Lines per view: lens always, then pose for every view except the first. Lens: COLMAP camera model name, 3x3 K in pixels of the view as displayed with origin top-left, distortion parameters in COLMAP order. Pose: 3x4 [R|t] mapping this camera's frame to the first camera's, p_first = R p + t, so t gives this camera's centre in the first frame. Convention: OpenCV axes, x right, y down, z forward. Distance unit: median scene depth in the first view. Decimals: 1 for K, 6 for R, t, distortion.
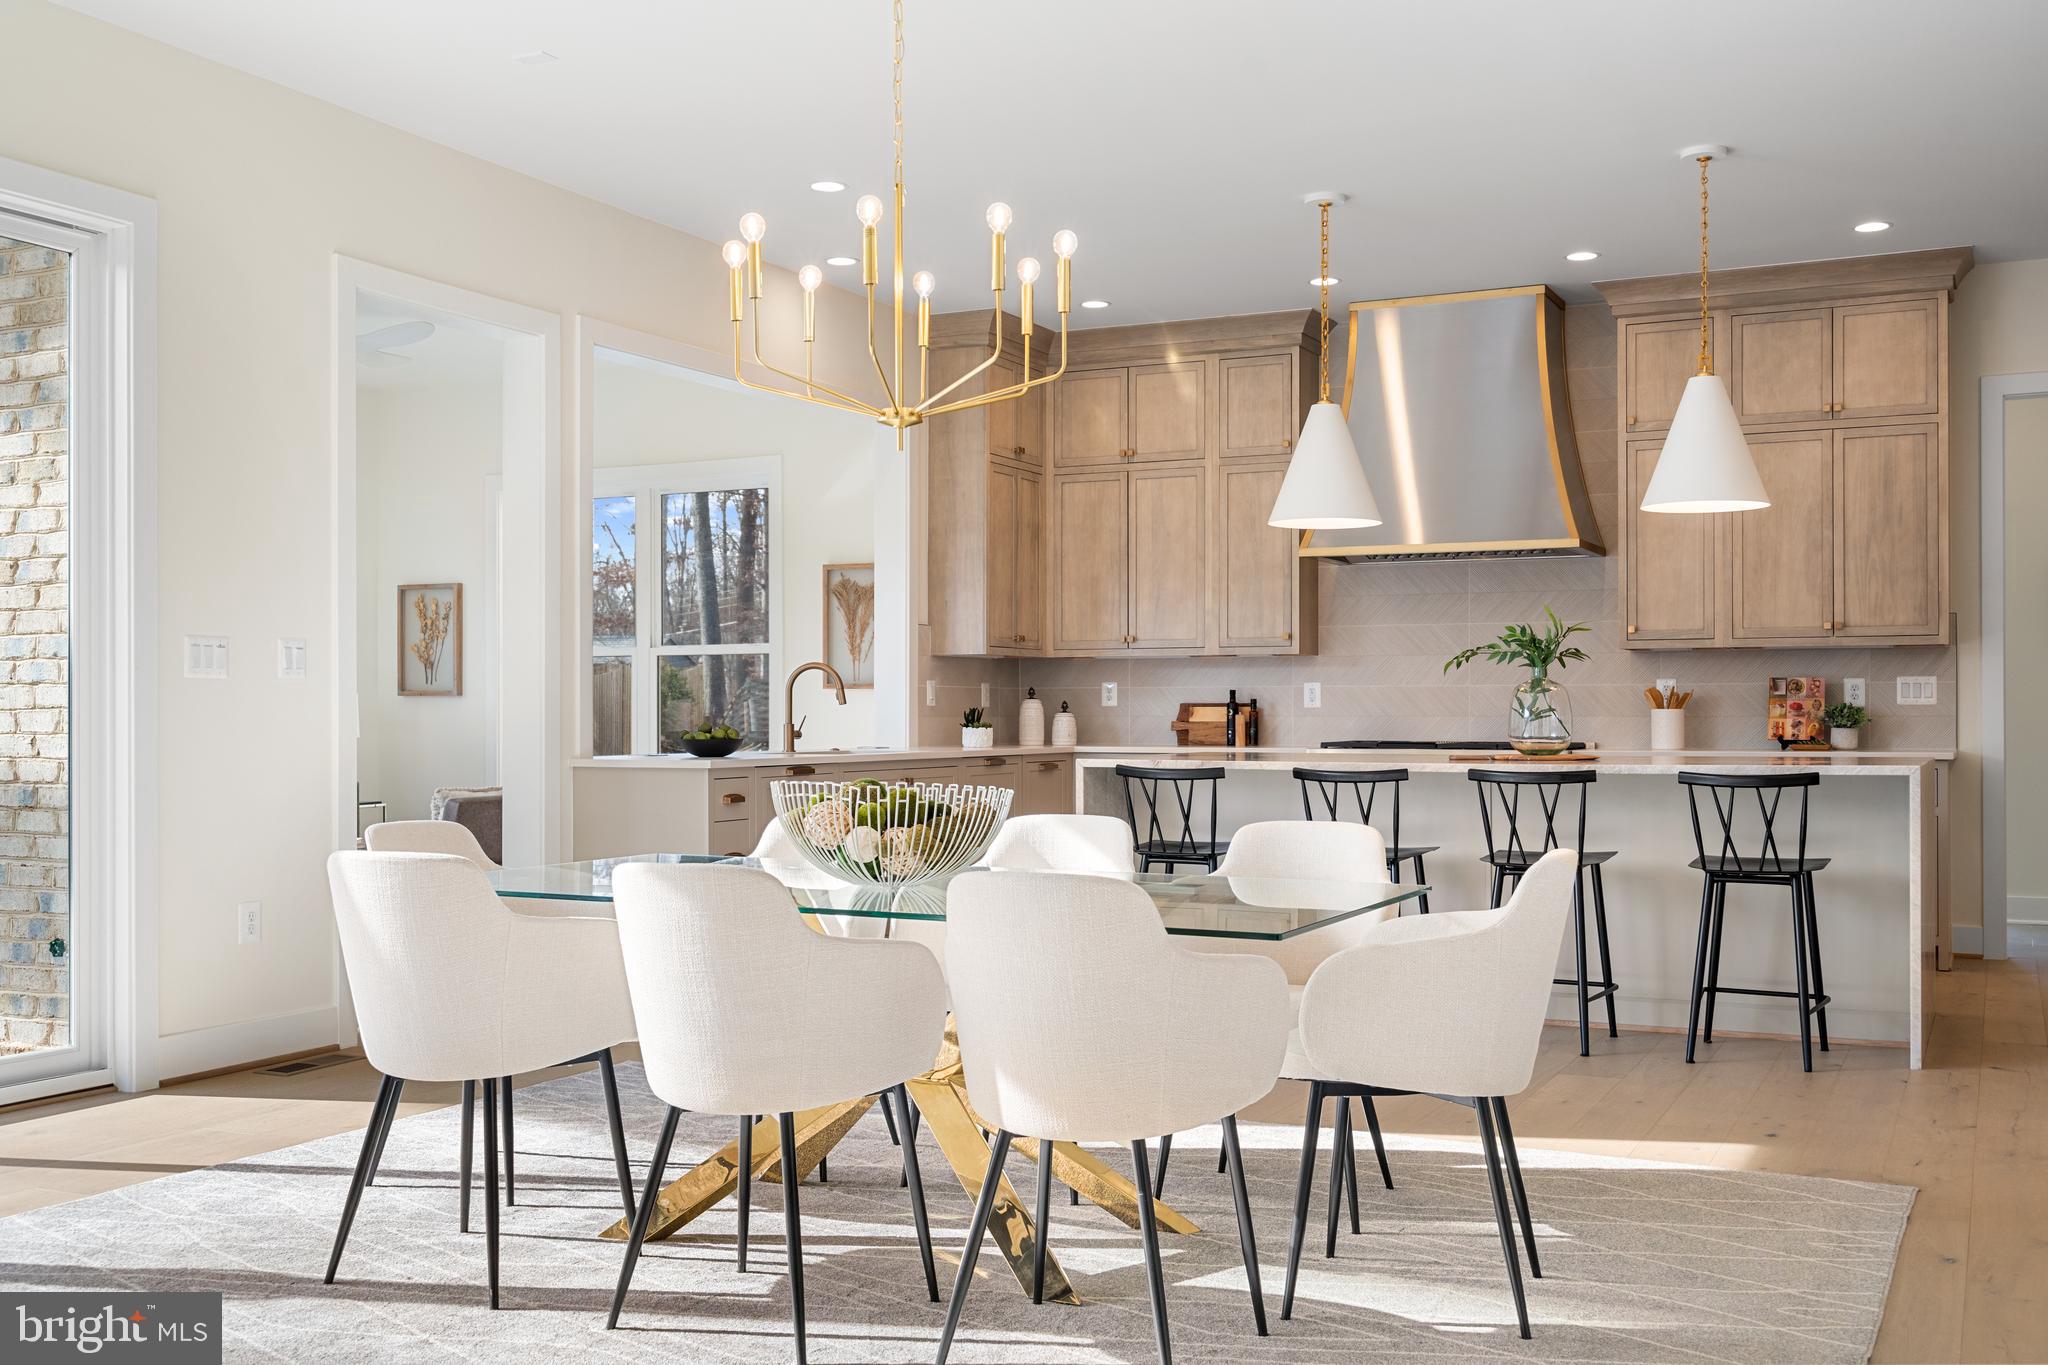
lens RADIAL K [[2003.6, 0, 1023.2], [0, 2003.6, 690.5], [0, 0, 1]] dist [0.020696, 0.000000]
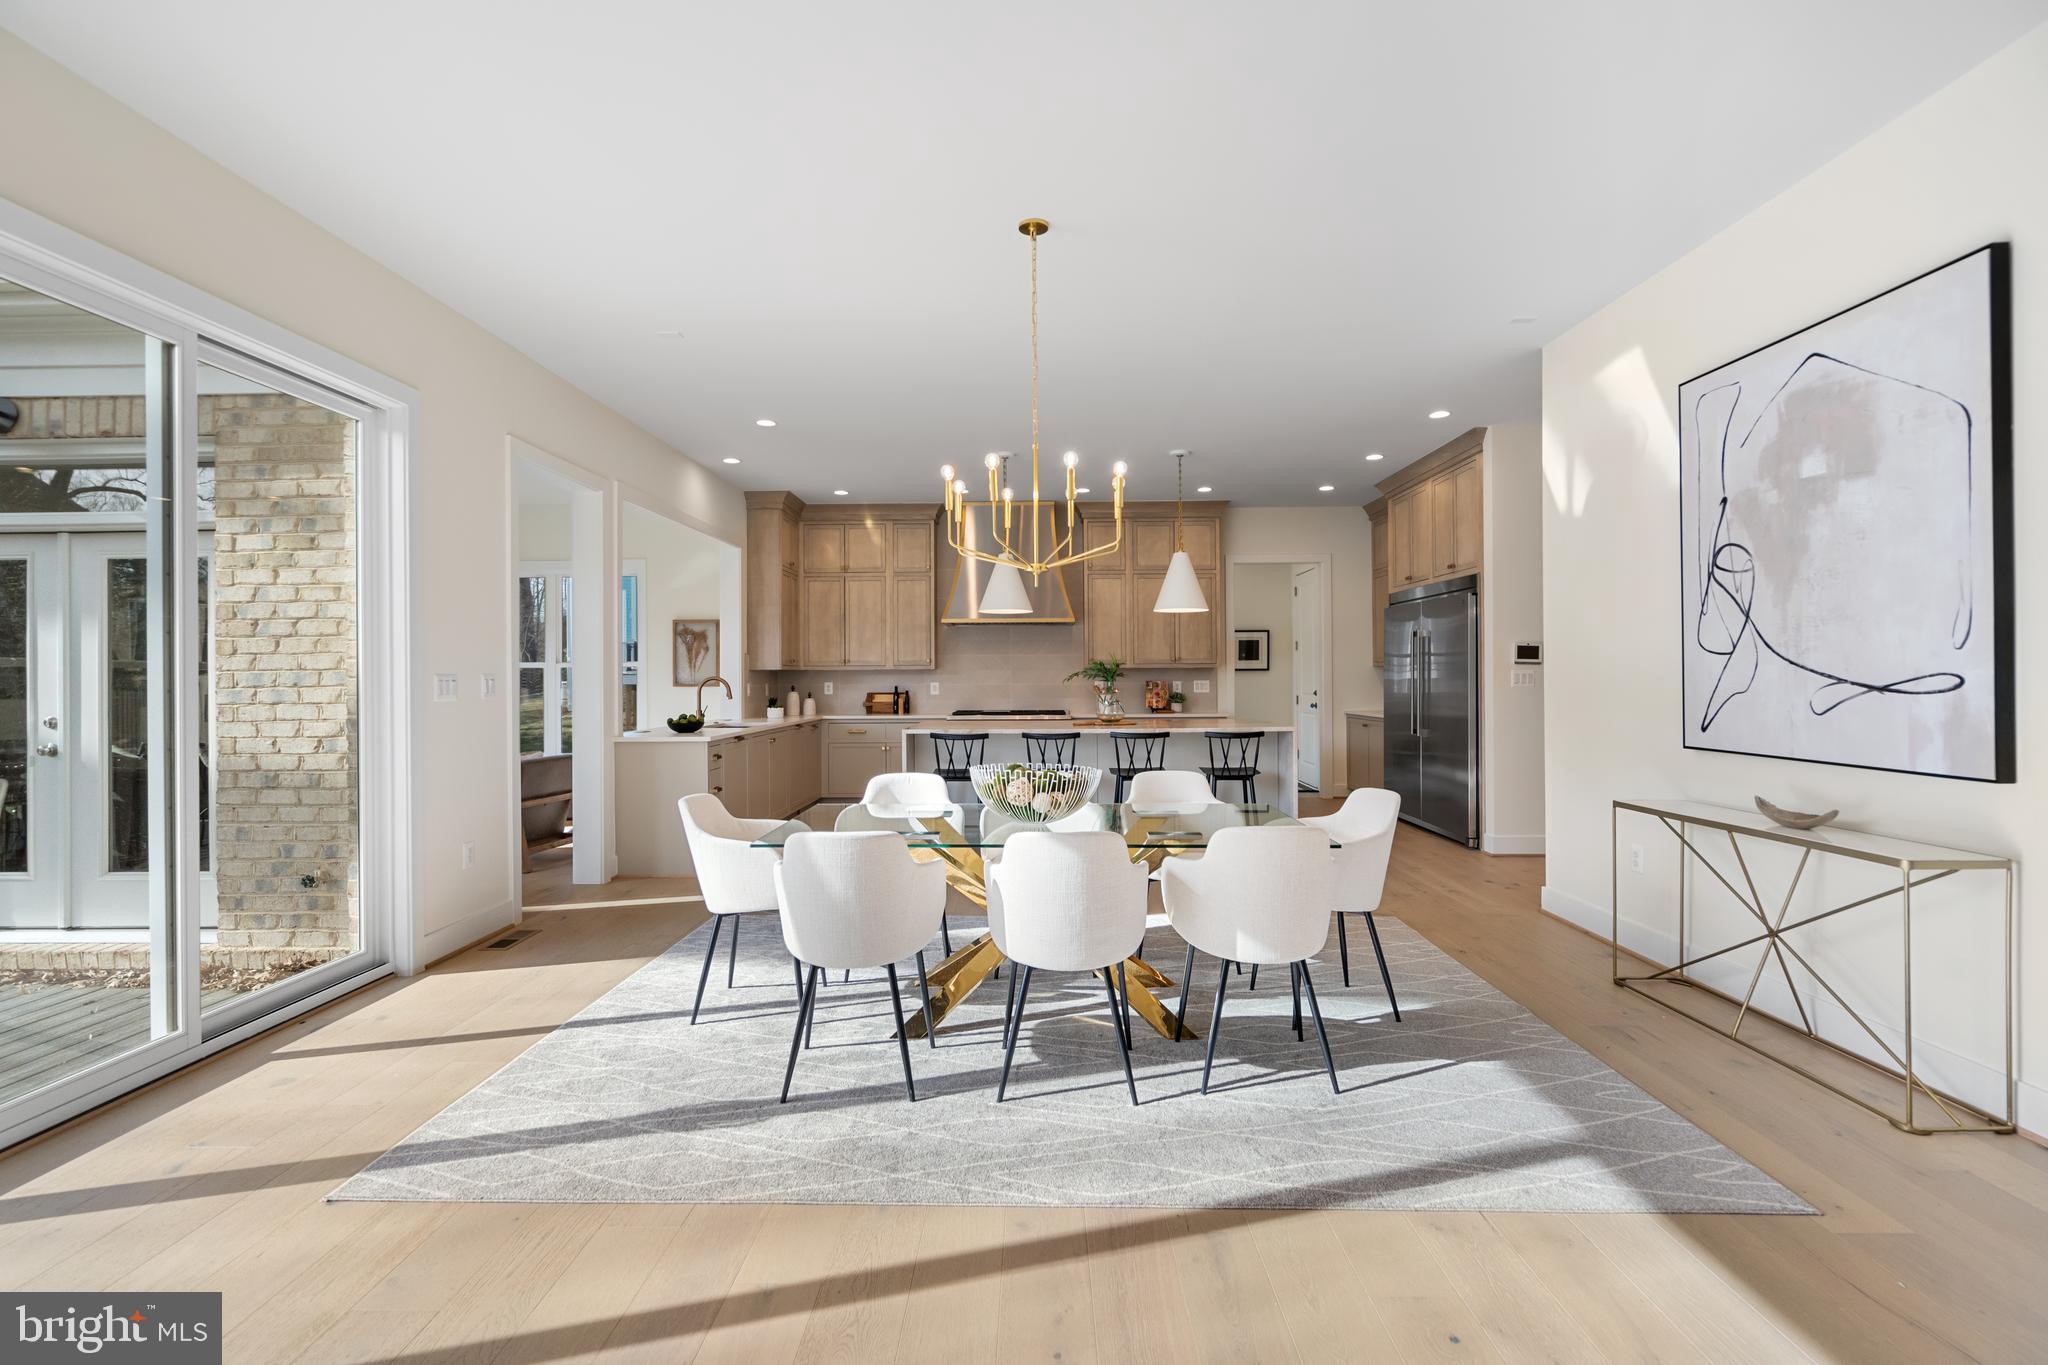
lens RADIAL K [[924.7, 0, 1024.2], [0, 924.7, 672.3], [0, 0, 1]] dist [0.001540, 0.000170]
pose [[0.904939, -0.002668, 0.425532, -0.204092], [0.000971, 0.999991, 0.004204, -0.020959], [-0.425540, -0.003391, 0.904933, 0.107654]]
